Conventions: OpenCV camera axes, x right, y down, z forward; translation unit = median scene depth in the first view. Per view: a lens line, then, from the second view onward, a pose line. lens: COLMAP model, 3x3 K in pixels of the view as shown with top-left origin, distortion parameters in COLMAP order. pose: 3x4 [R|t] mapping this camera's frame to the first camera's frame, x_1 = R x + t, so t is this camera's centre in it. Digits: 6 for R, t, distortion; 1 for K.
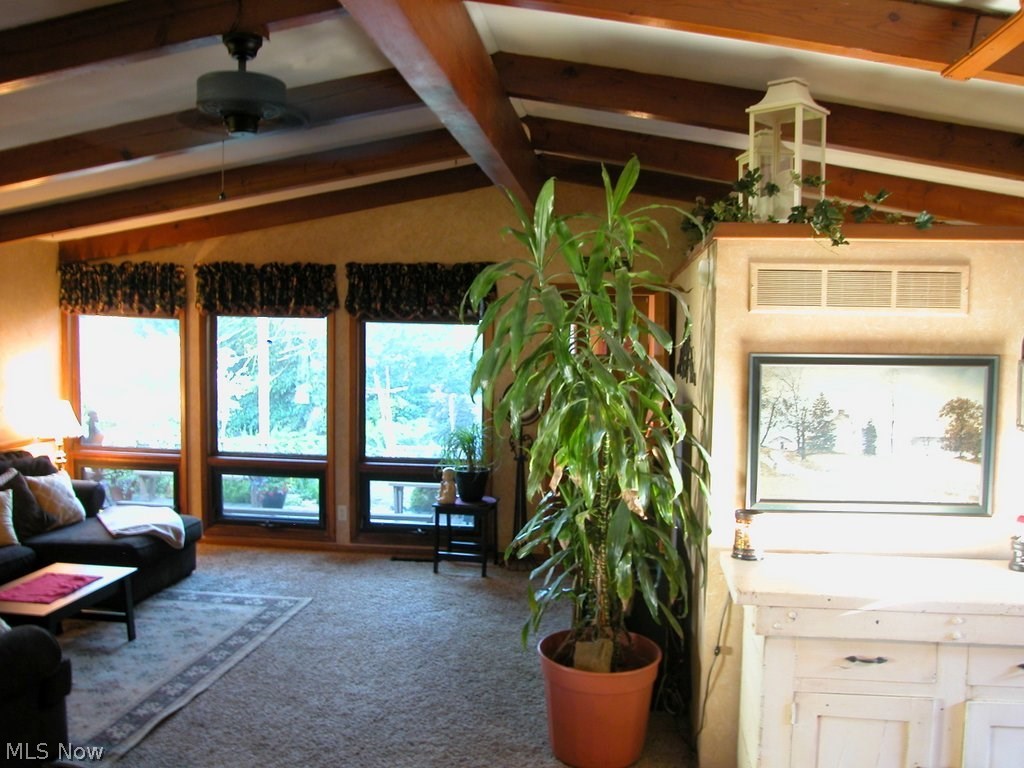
lens RADIAL K [[883.0, 0, 515.0], [0, 883.0, 381.0], [0, 0, 1]] dist [-0.105053, 0.059078]
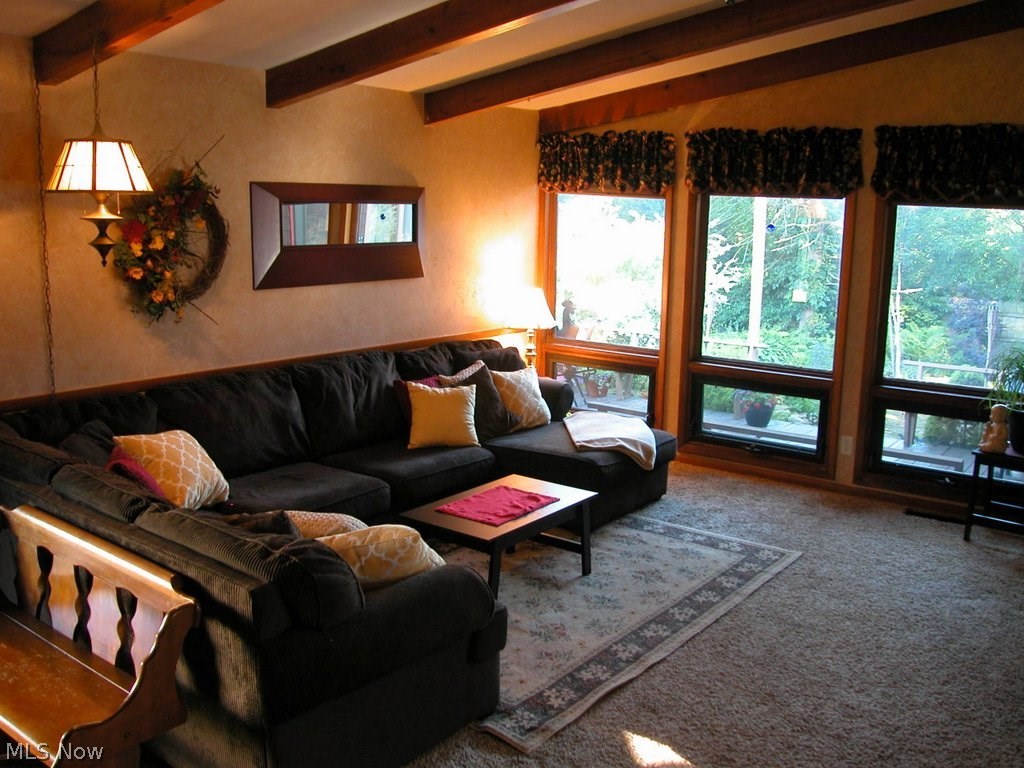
lens RADIAL K [[883.0, 0, 514.5], [0, 883.0, 382.0], [0, 0, 1]] dist [-0.105053, 0.059078]
pose [[0.857610, 0.098526, -0.504775, -0.064199], [-0.034969, 0.990378, 0.133896, -0.002703], [0.513110, -0.097179, 0.852804, 0.180588]]
